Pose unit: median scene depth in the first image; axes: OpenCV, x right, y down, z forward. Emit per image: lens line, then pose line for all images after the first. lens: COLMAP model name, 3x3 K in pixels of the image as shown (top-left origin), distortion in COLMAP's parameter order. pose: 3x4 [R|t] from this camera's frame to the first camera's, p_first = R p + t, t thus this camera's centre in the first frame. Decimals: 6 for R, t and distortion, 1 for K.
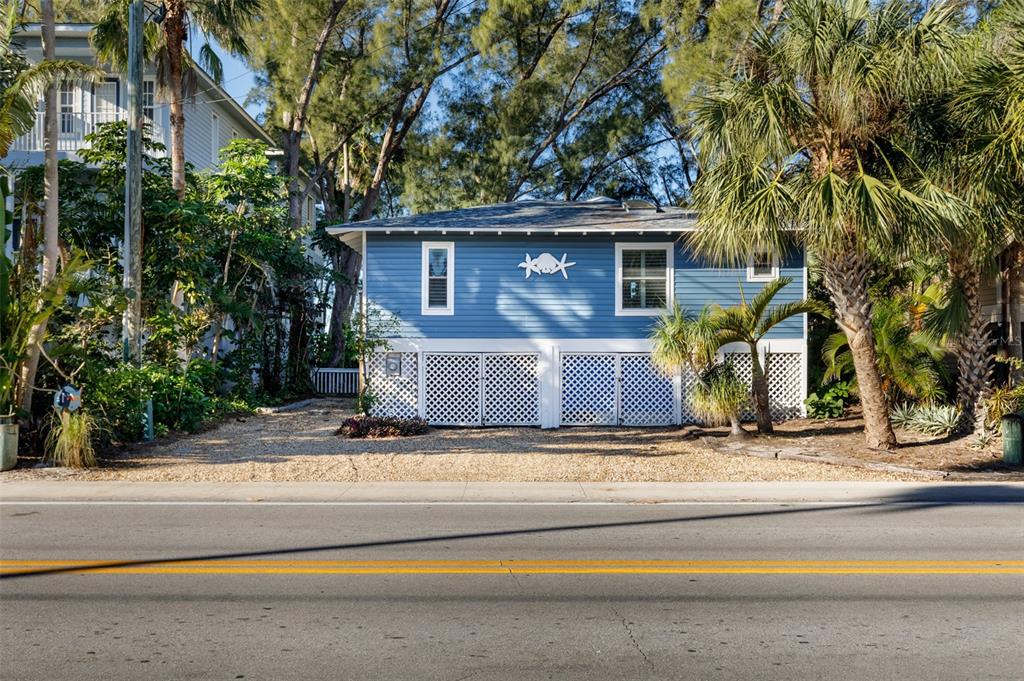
lens RADIAL K [[874.3, 0, 512.1], [0, 874.3, 361.3], [0, 0, 1]] dist [0.003475, 0.001870]
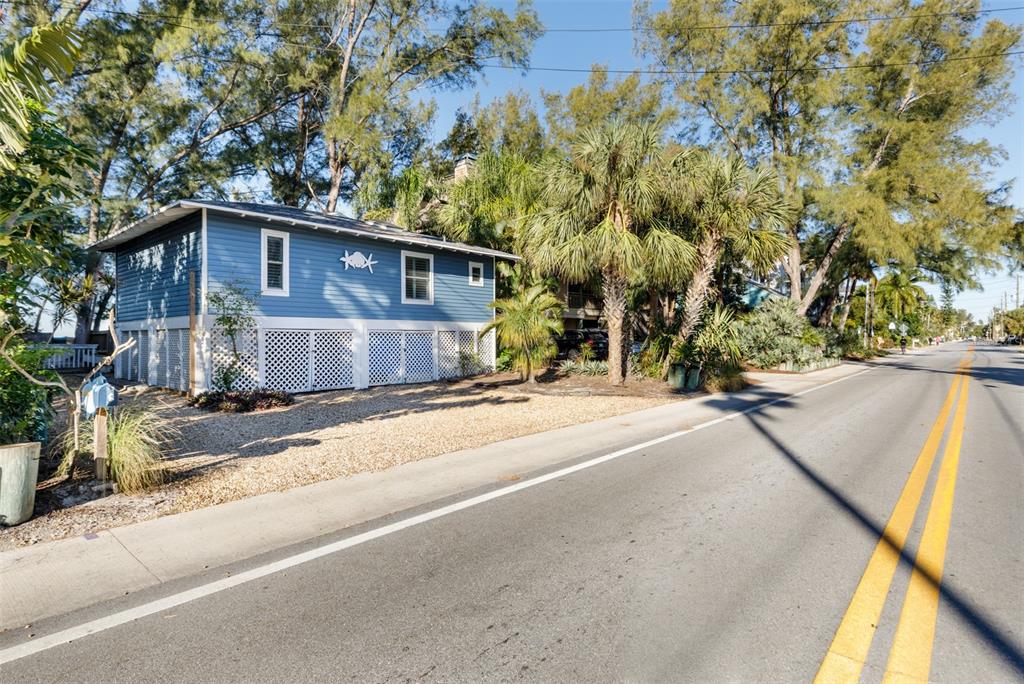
lens RADIAL K [[535.1, 0, 503.1], [0, 535.1, 337.7], [0, 0, 1]] dist [-0.000937, -0.000455]
pose [[0.663777, -0.003515, 0.747922, -0.404053], [-0.000123, 0.999988, 0.004809, -0.002587], [-0.747931, -0.003284, 0.663769, 0.324868]]
